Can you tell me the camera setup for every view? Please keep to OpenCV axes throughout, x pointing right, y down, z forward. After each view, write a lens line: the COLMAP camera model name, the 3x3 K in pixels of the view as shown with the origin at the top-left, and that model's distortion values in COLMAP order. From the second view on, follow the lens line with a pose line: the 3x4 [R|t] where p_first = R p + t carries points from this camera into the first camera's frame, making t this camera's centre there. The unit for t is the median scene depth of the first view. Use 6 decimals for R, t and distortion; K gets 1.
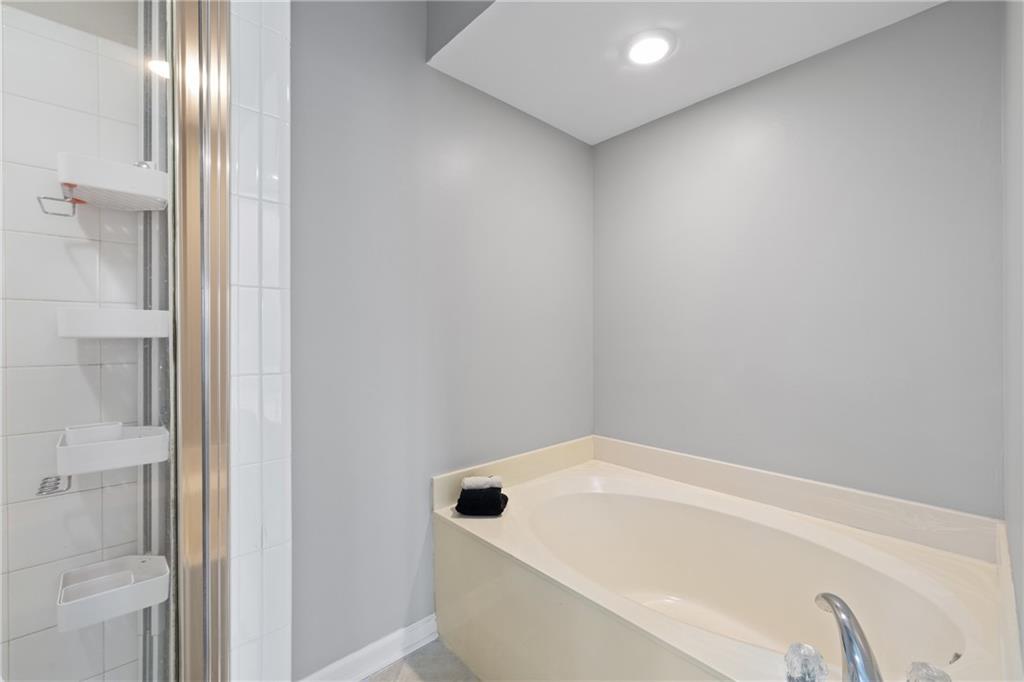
lens RADIAL K [[432.7, 0, 517.1], [0, 432.7, 343.9], [0, 0, 1]] dist [0.001709, -0.000022]
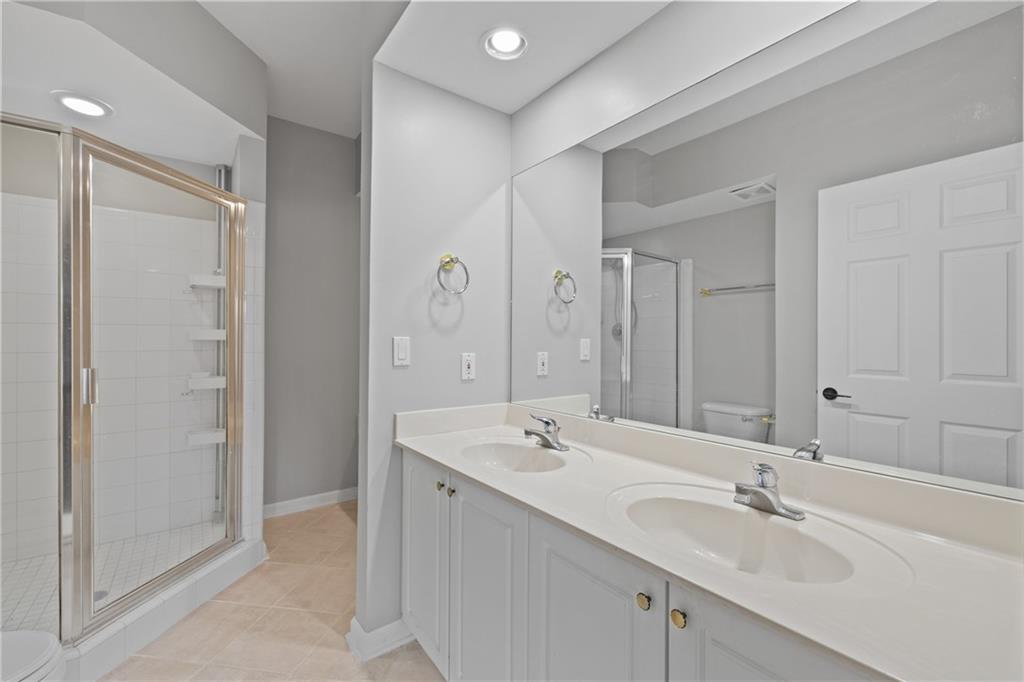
lens RADIAL K [[432.7, 0, 513.2], [0, 432.7, 340.7], [0, 0, 1]] dist [0.001709, -0.000022]
pose [[0.994350, 0.000251, -0.106152, 1.116104], [-0.001444, 0.999937, -0.011160, 0.014922], [0.106142, 0.011250, 0.994287, -1.319913]]
